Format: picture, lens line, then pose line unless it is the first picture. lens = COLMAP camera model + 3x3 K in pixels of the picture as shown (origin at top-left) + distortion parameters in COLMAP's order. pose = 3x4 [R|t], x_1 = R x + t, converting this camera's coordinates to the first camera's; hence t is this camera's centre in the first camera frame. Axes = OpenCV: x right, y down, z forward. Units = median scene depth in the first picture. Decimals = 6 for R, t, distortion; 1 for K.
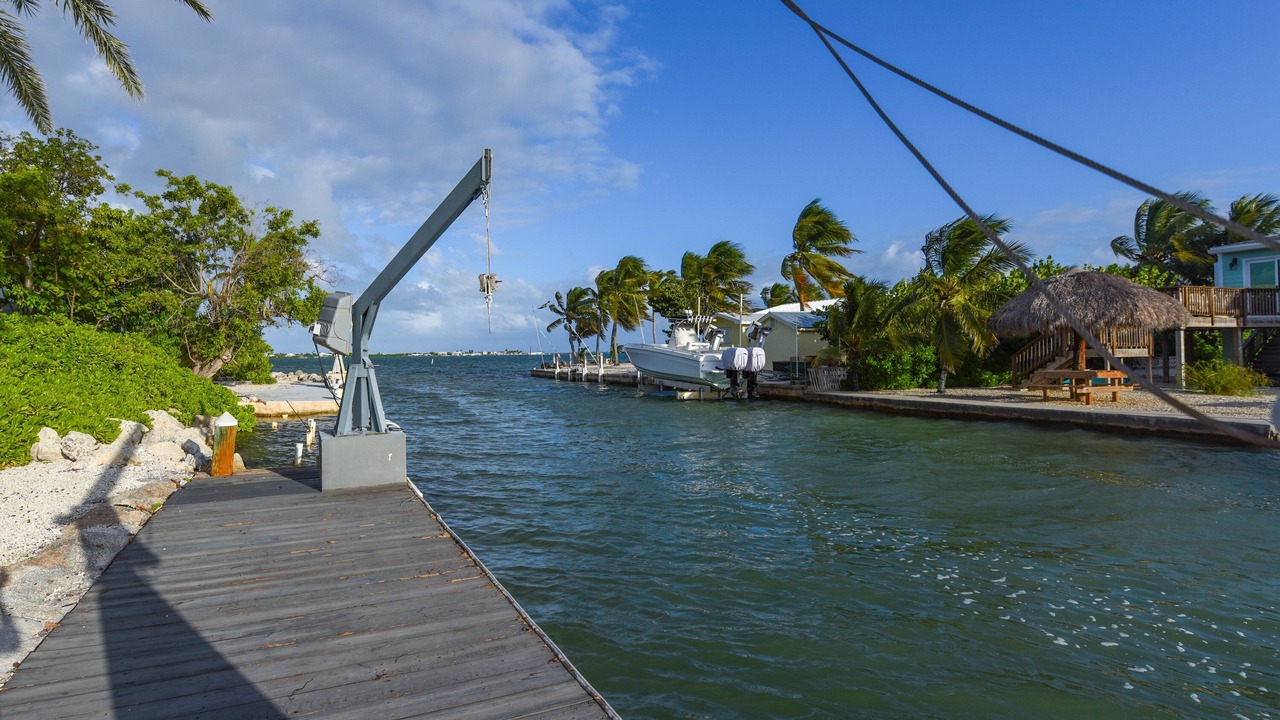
lens RADIAL K [[648.3, 0, 551.0], [0, 648.3, 339.0], [0, 0, 1]] dist [-0.015925, -0.002716]
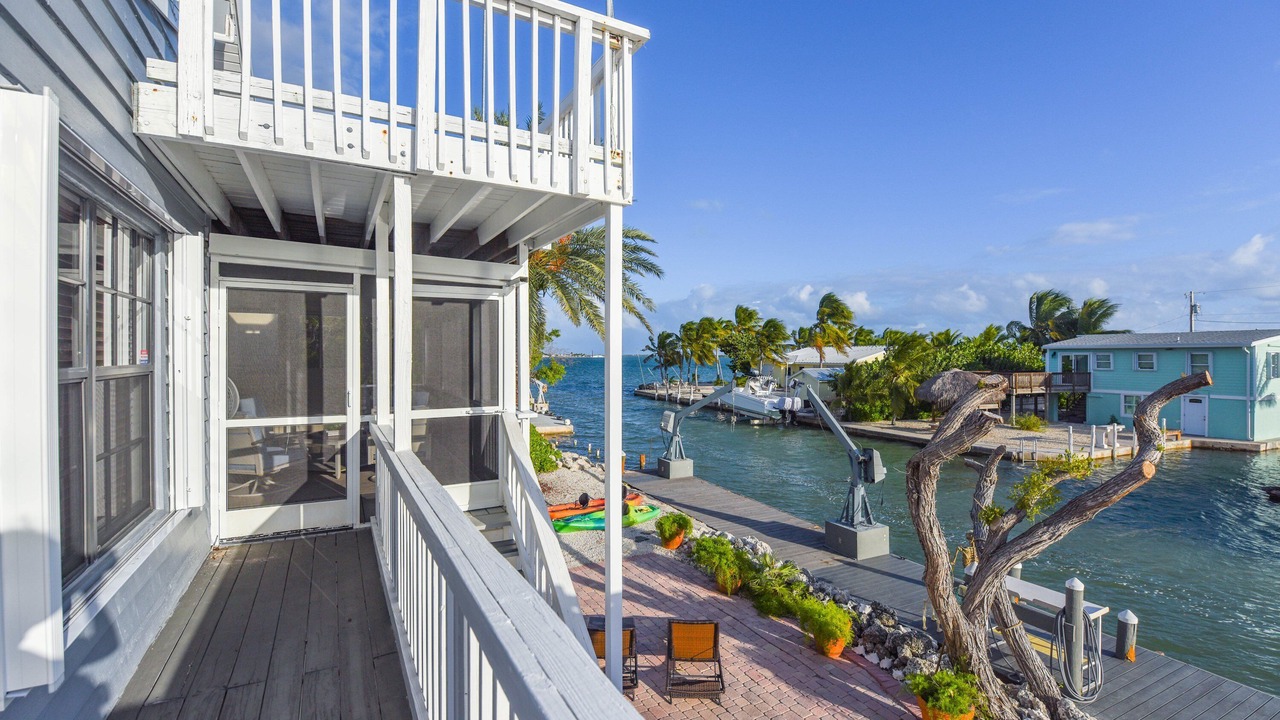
lens RADIAL K [[553.9, 0, 638.2], [0, 553.9, 355.0], [0, 0, 1]] dist [-0.003482, -0.009439]
pose [[0.998367, 0.012202, 0.055804, -0.195010], [-0.013340, 0.999710, 0.020065, -0.120263], [-0.055543, -0.020776, 0.998240, -0.476259]]
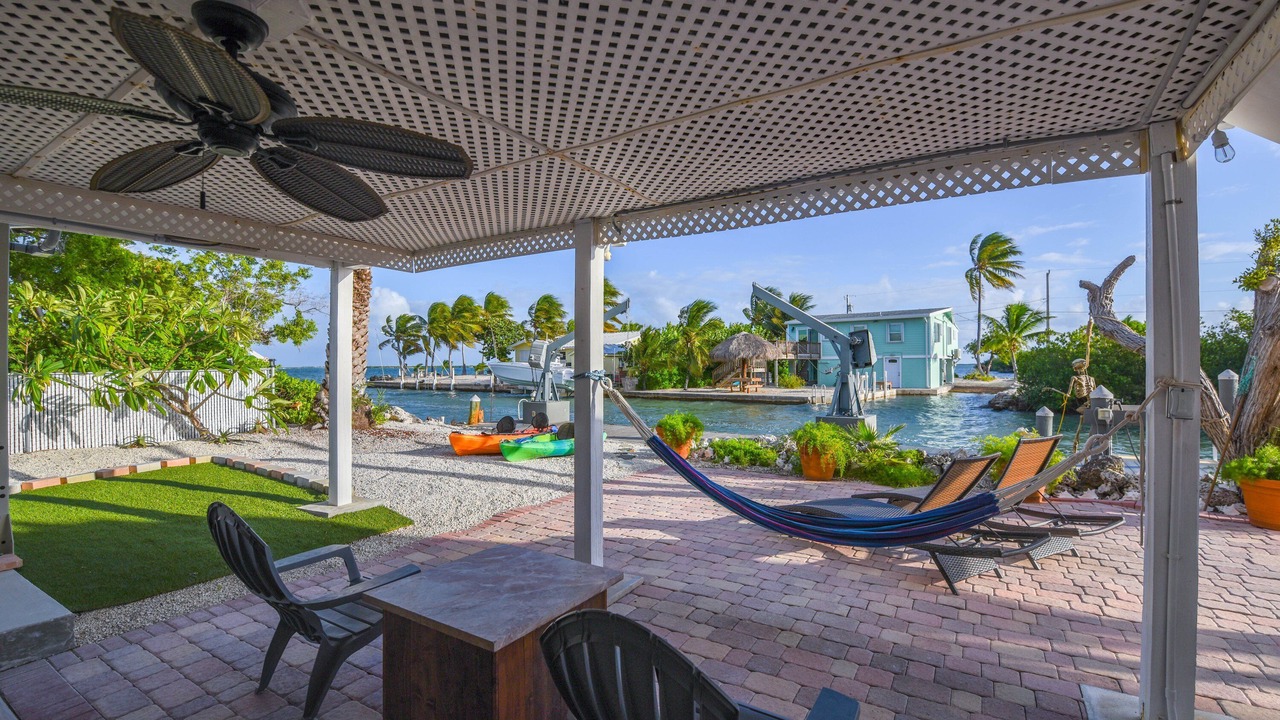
lens RADIAL K [[553.9, 0, 645.6], [0, 553.9, 356.8], [0, 0, 1]] dist [-0.003482, -0.009439]
pose [[0.834351, 0.019117, 0.550902, -0.354998], [-0.019175, 0.999800, -0.005654, -0.004434], [-0.550900, -0.005846, 0.834551, -0.281419]]
